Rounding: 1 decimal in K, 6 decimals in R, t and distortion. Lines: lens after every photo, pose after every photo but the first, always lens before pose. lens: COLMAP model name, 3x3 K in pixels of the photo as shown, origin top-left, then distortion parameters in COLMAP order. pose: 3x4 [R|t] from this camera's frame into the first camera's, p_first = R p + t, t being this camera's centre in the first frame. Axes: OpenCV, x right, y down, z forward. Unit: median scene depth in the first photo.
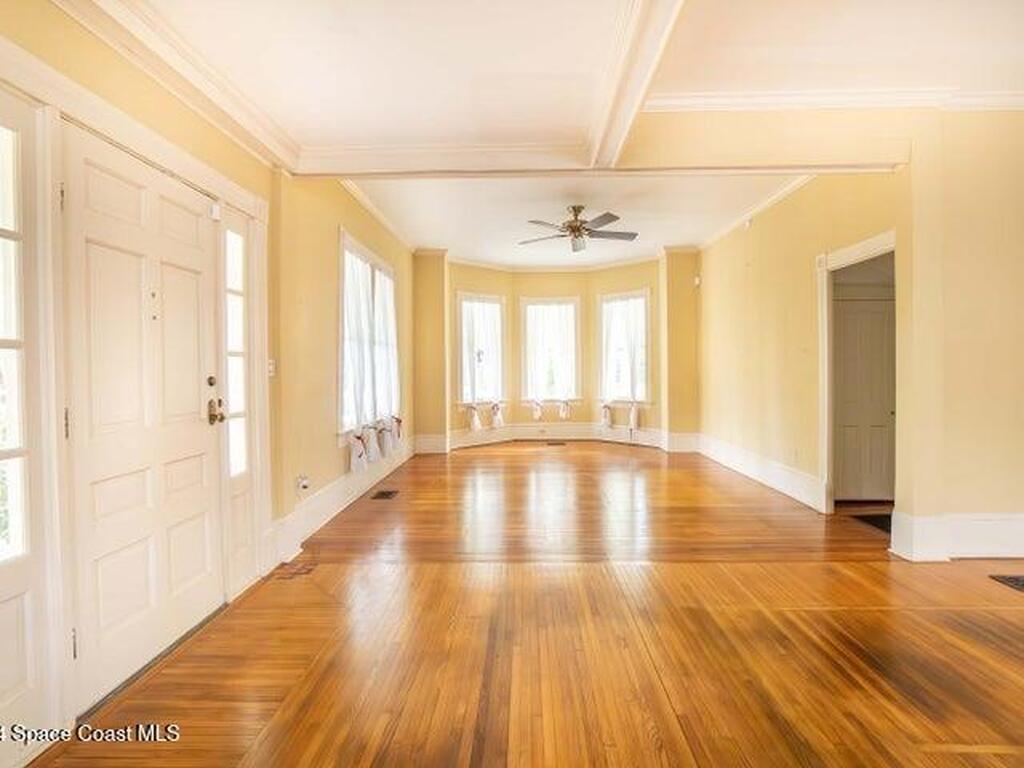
lens RADIAL K [[499.5, 0, 513.5], [0, 499.5, 382.7], [0, 0, 1]] dist [0.000841, 0.000060]
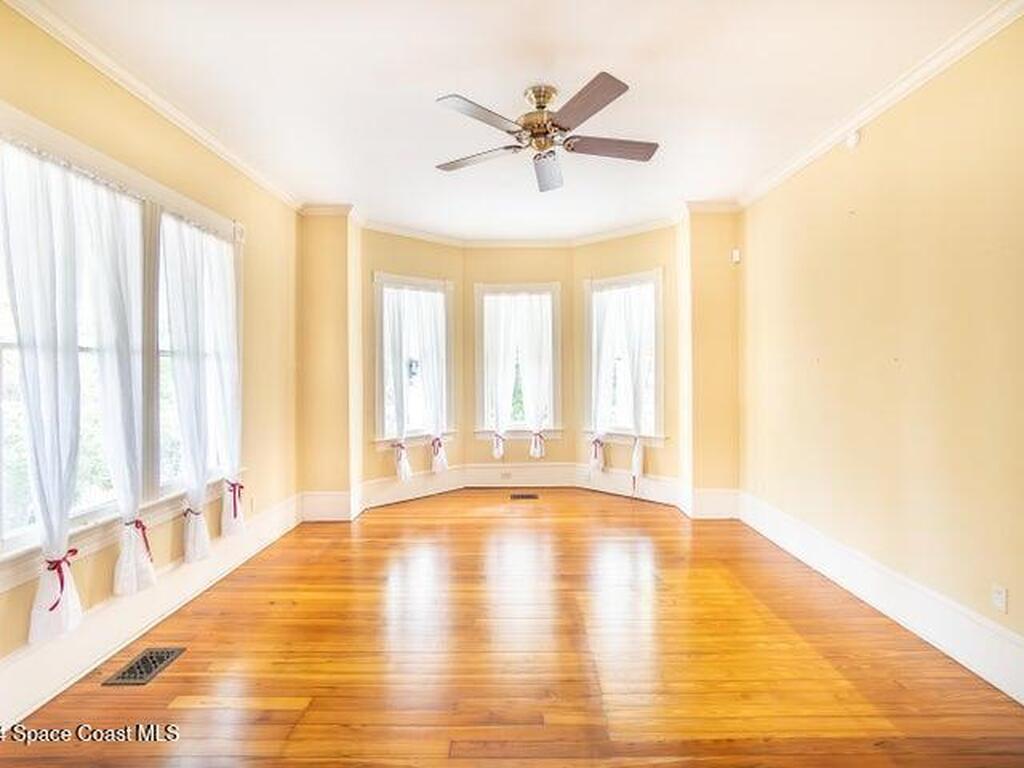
lens RADIAL K [[499.5, 0, 511.4], [0, 499.5, 387.2], [0, 0, 1]] dist [0.000841, 0.000060]
pose [[0.999874, 0.000918, 0.015874, 0.058048], [-0.001015, 0.999981, 0.006119, -0.032598], [-0.015868, -0.006134, 0.999855, 0.324006]]
